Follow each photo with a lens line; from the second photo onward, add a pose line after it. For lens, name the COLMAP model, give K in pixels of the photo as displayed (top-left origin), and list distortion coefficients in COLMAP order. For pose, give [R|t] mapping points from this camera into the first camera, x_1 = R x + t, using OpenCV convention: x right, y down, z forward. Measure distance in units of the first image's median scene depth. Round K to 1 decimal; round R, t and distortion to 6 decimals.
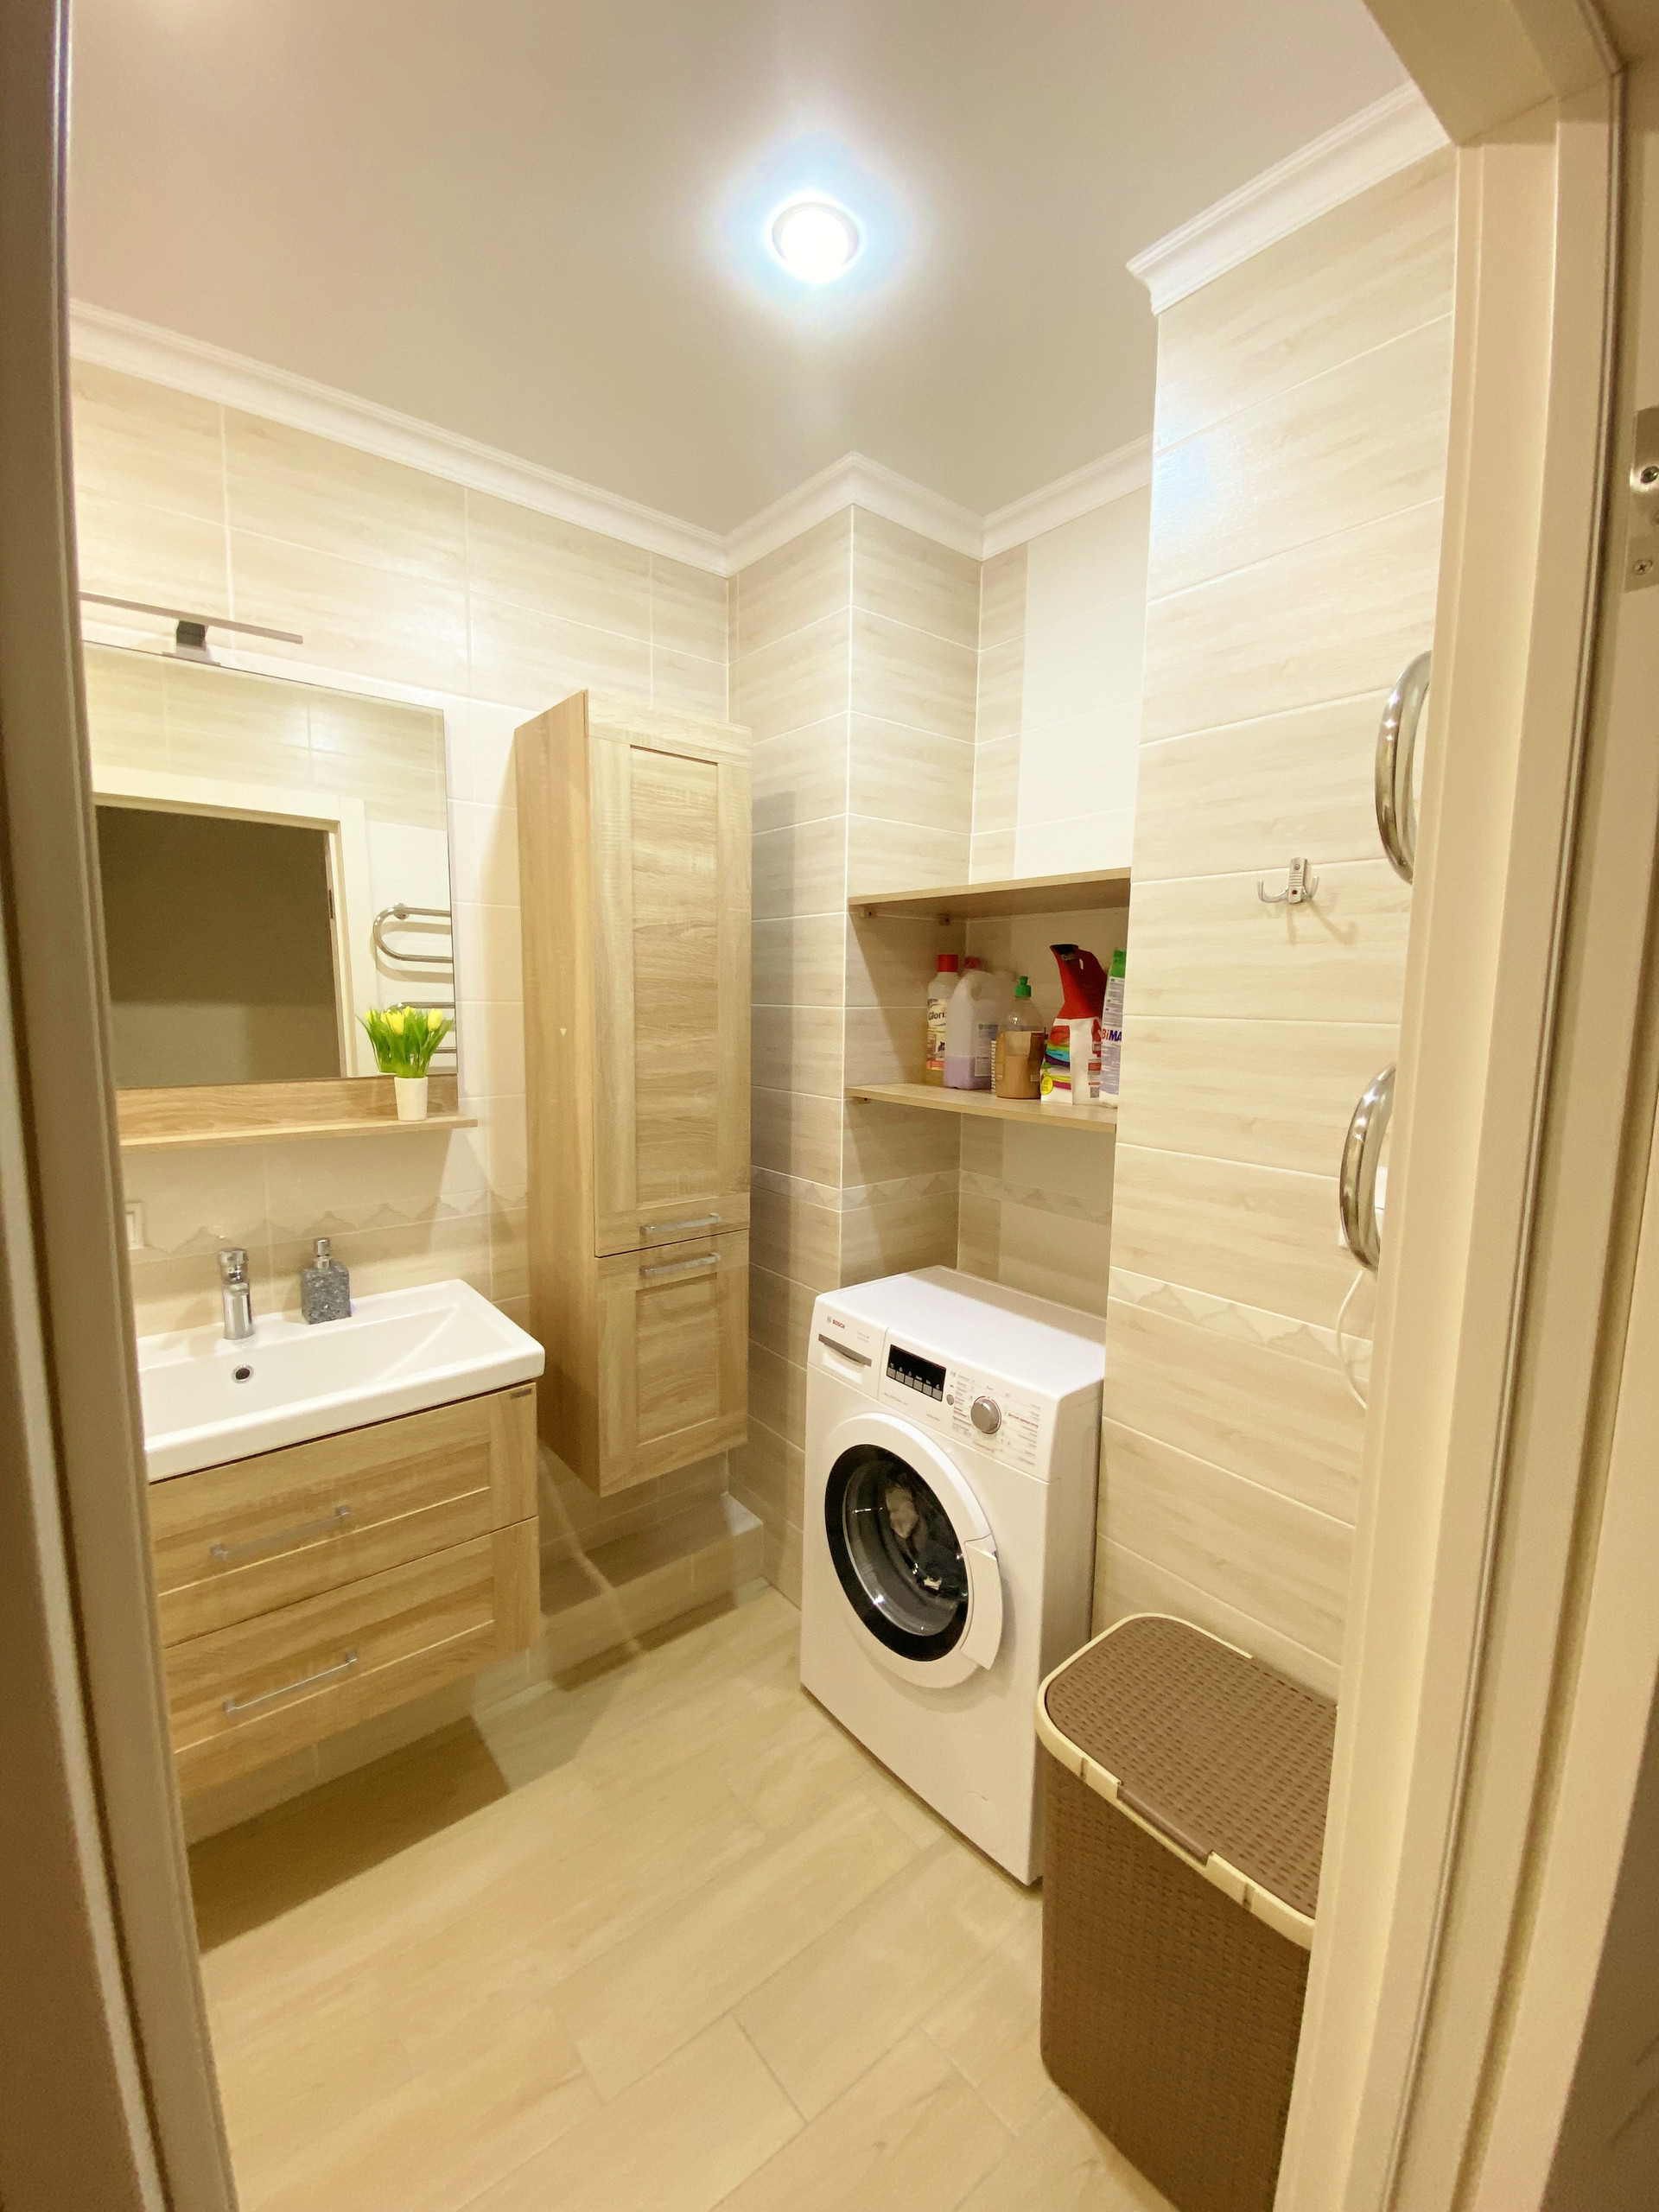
lens RADIAL K [[898.3, 0, 828.3], [0, 898.3, 1098.8], [0, 0, 1]] dist [0.025358, -0.022954]
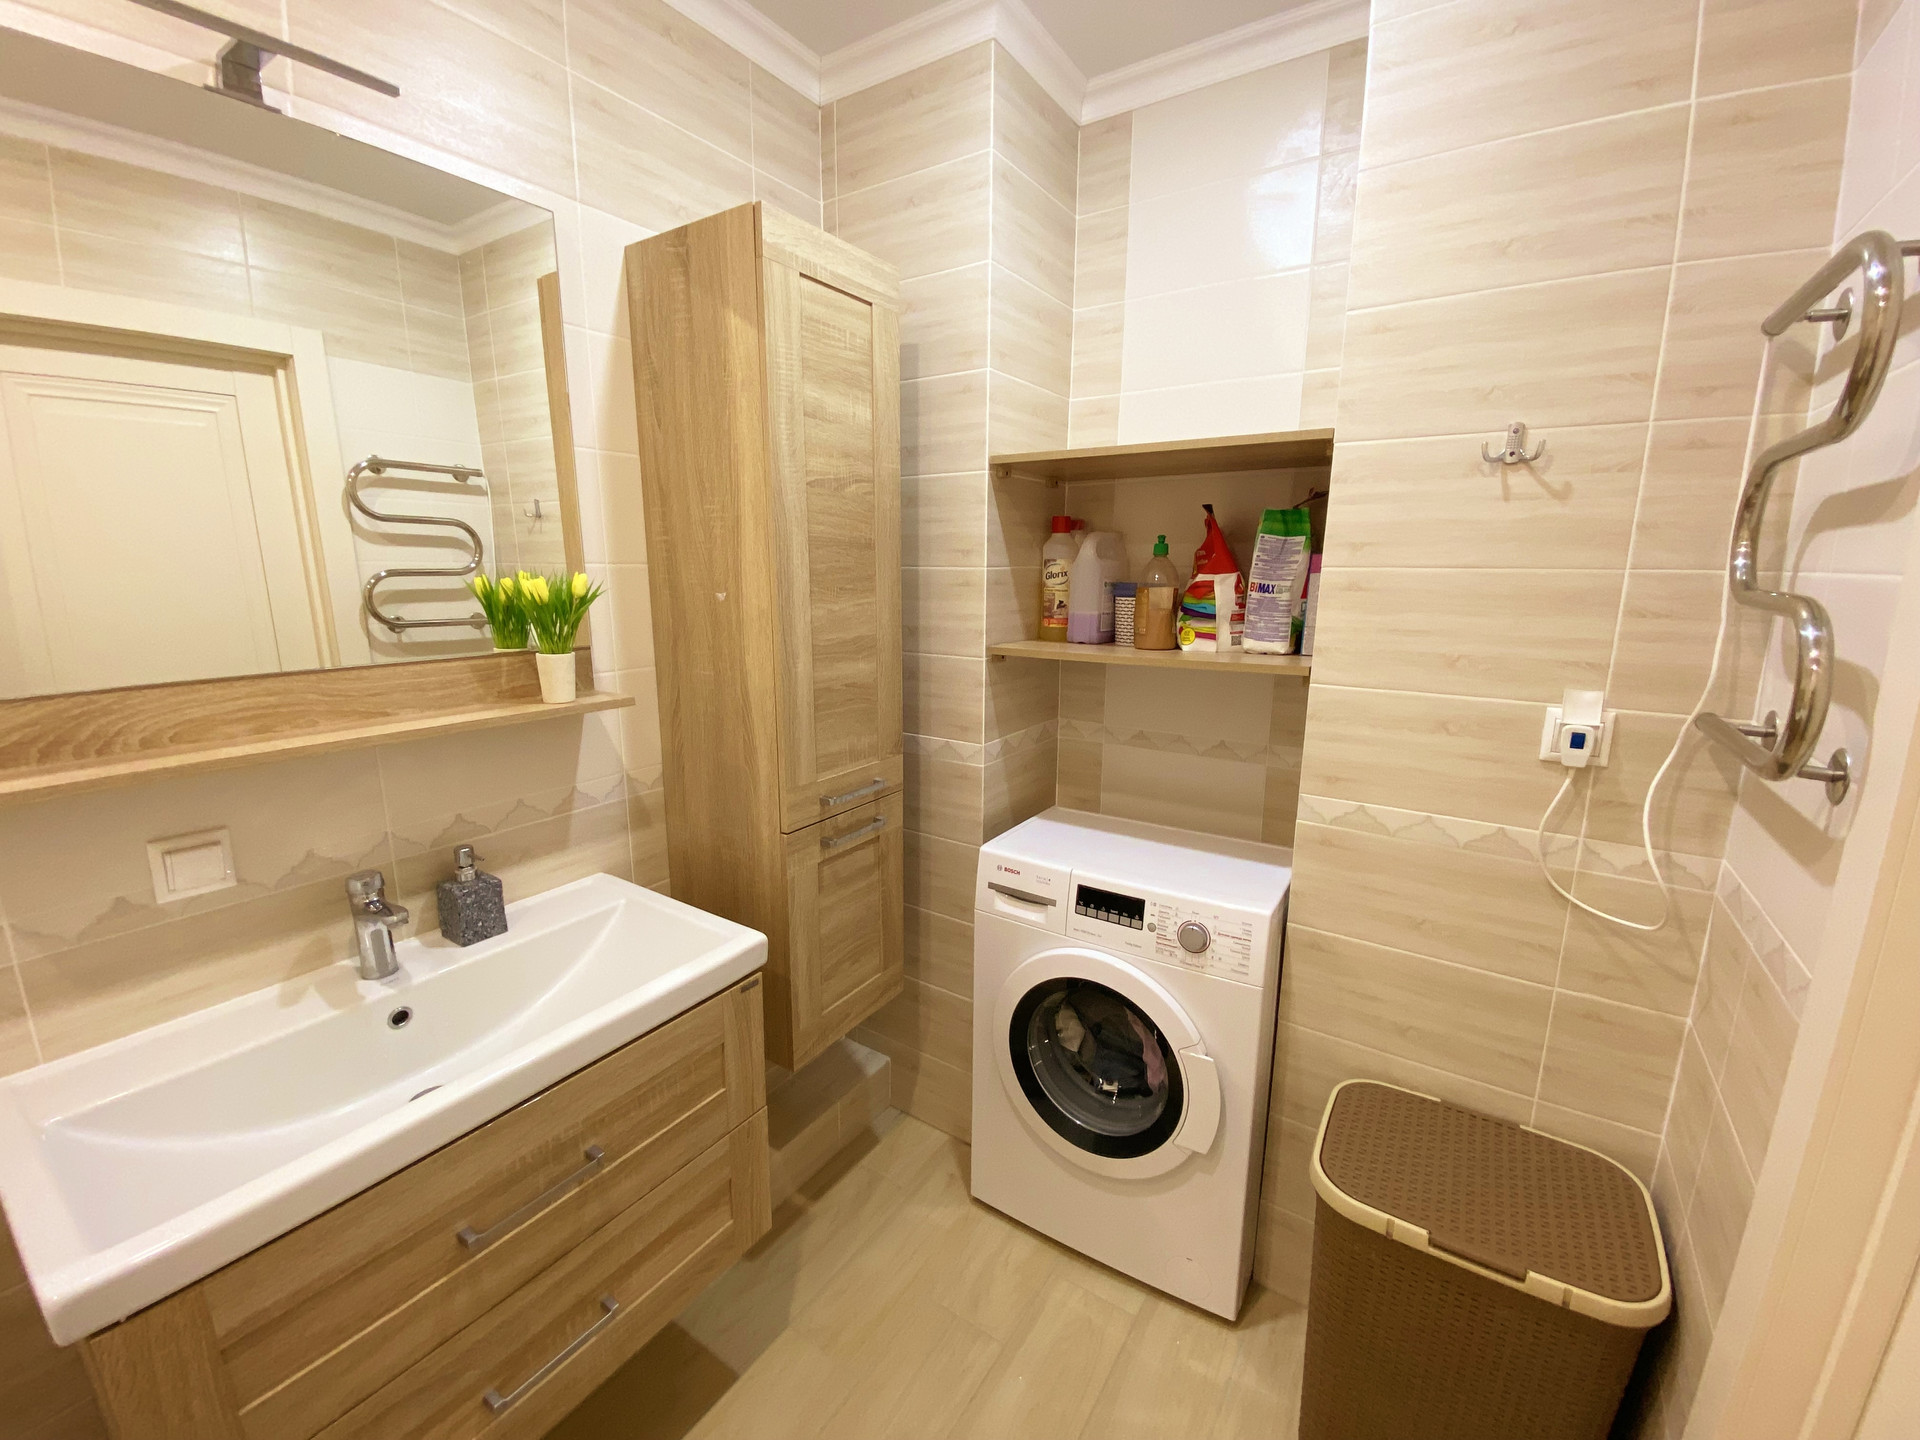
lens RADIAL K [[779.7, 0, 956.0], [0, 779.7, 724.2], [0, 0, 1]] dist [0.025358, -0.022954]
pose [[0.955451, -0.068097, 0.287185, -0.321100], [0.043218, 0.994811, 0.092104, -0.008498], [-0.291967, -0.075590, 0.953437, 0.168898]]
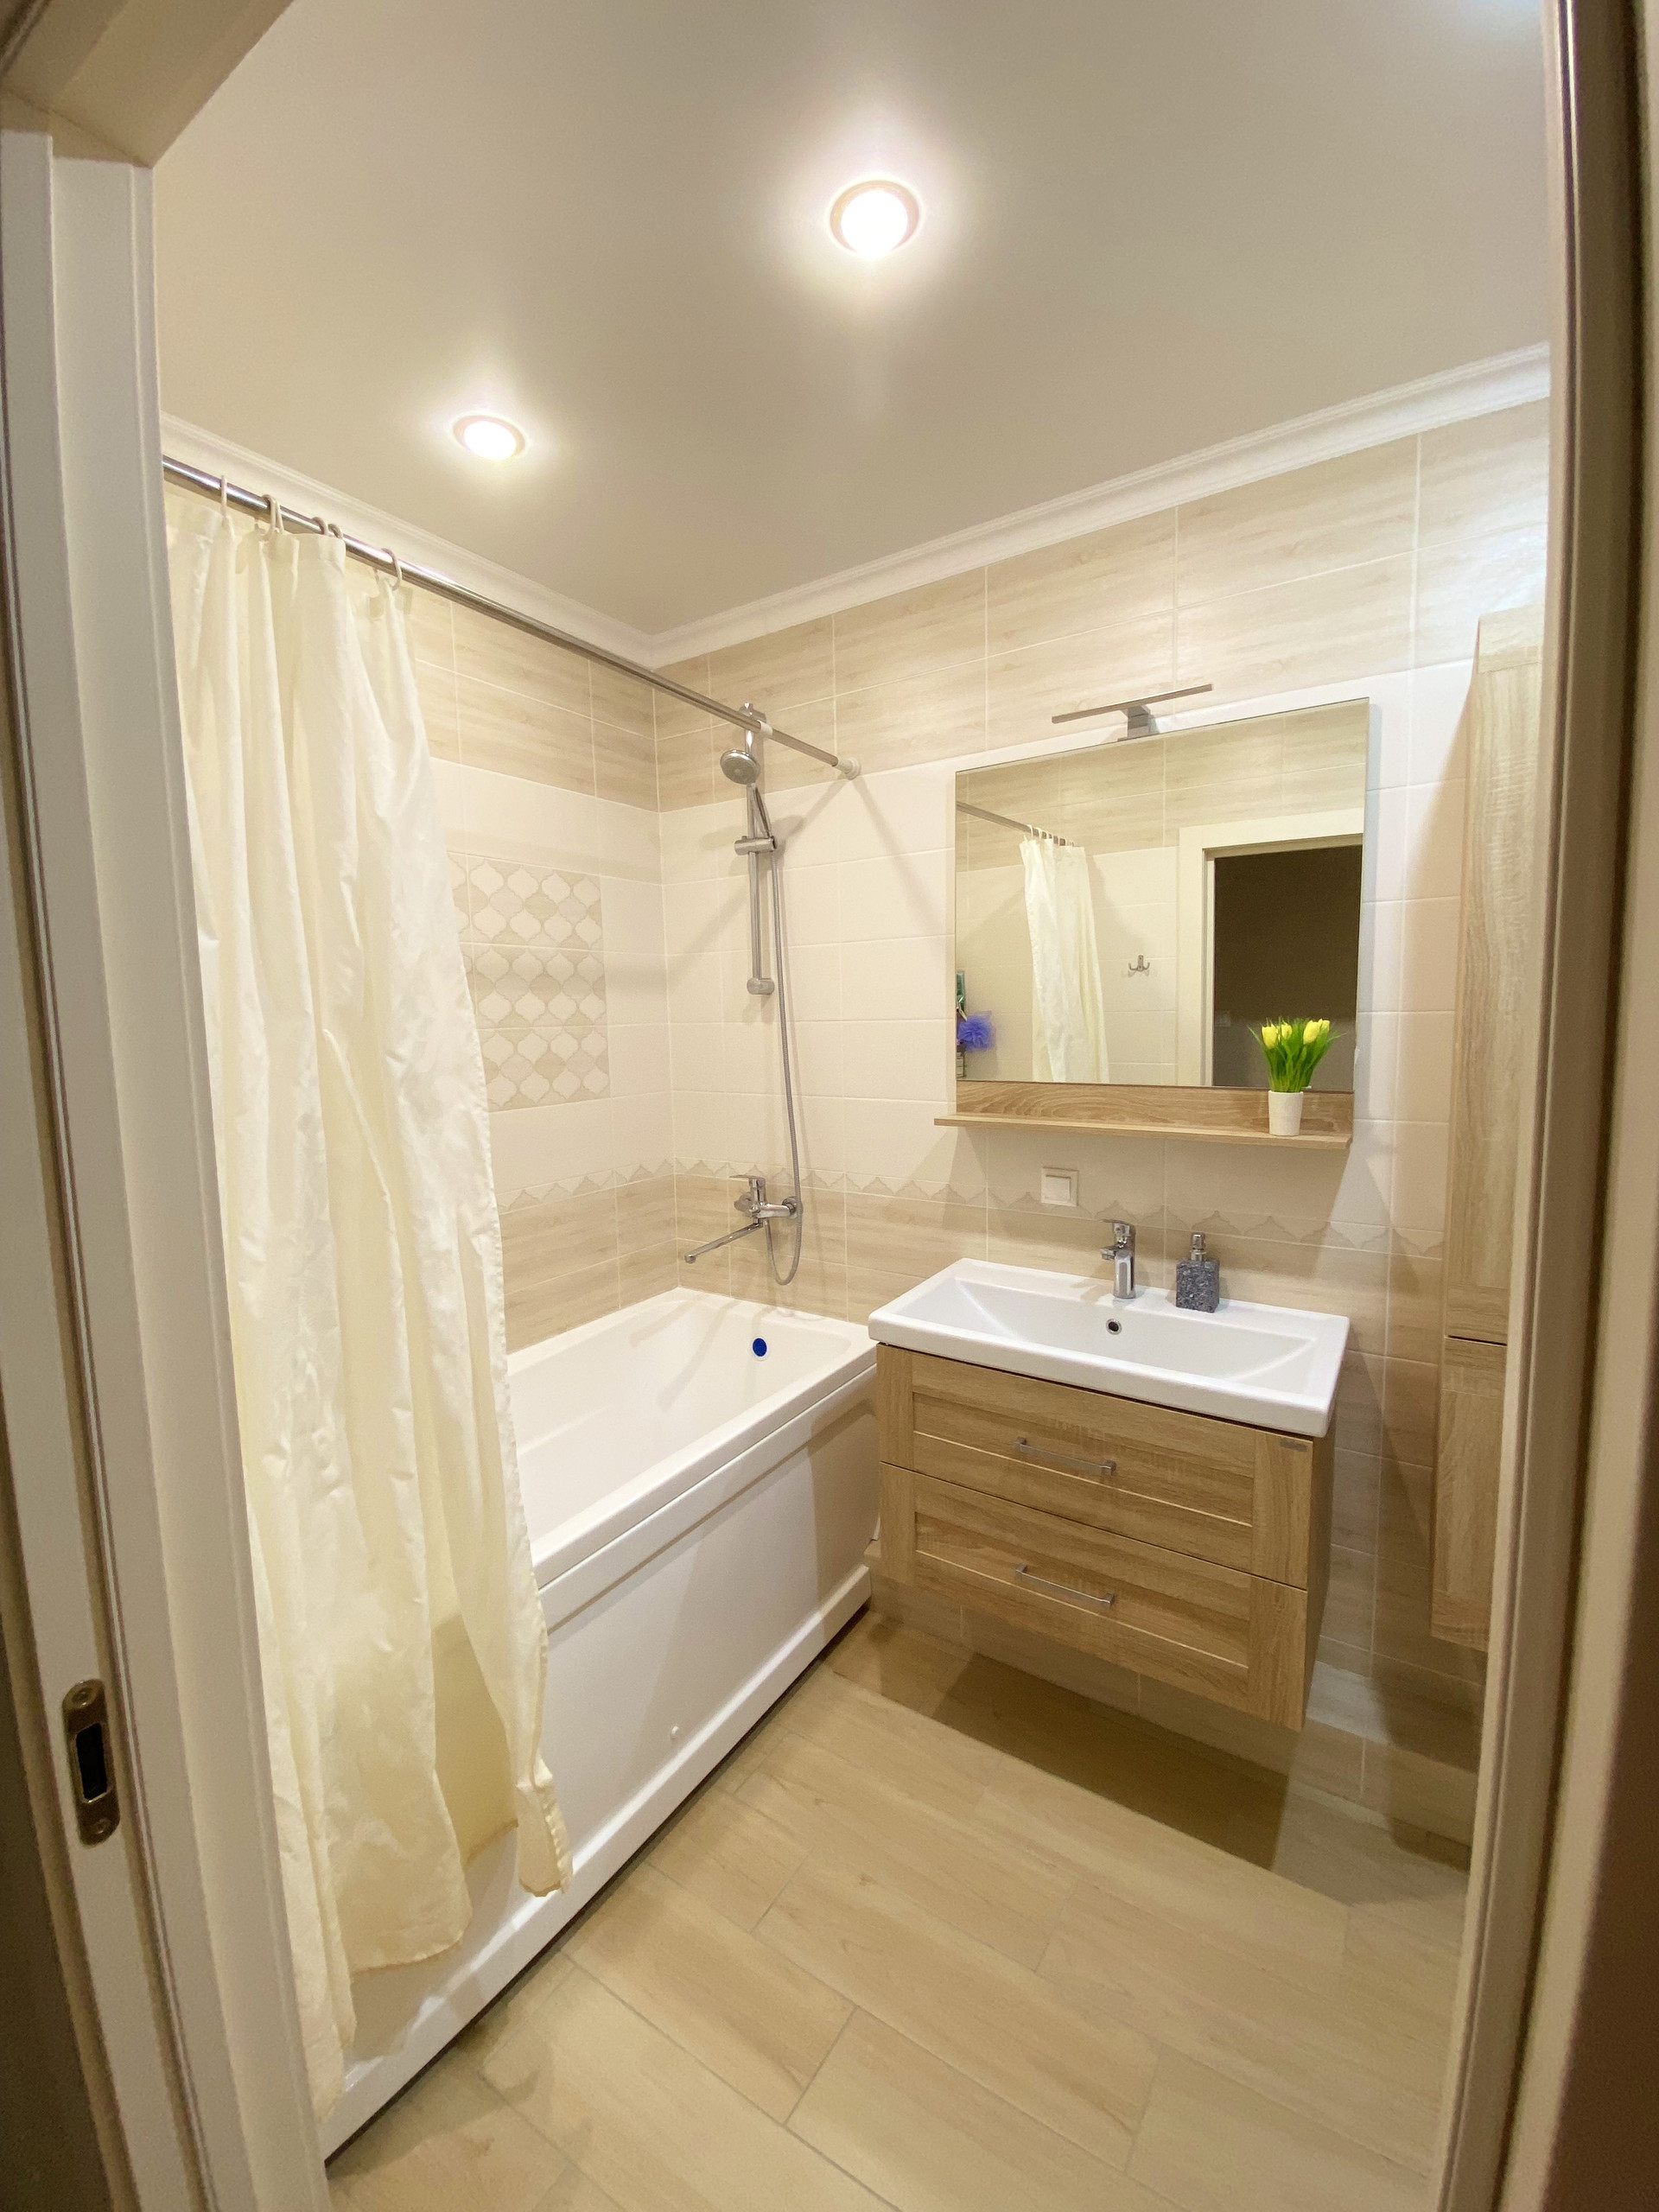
lens RADIAL K [[898.3, 0, 828.3], [0, 898.3, 1098.8], [0, 0, 1]] dist [0.025358, -0.022954]
pose [[0.304849, 0.075550, -0.949399, 0.321587], [-0.091630, 0.994551, 0.049721, -0.019467], [0.947983, 0.071837, 0.310110, 0.230514]]
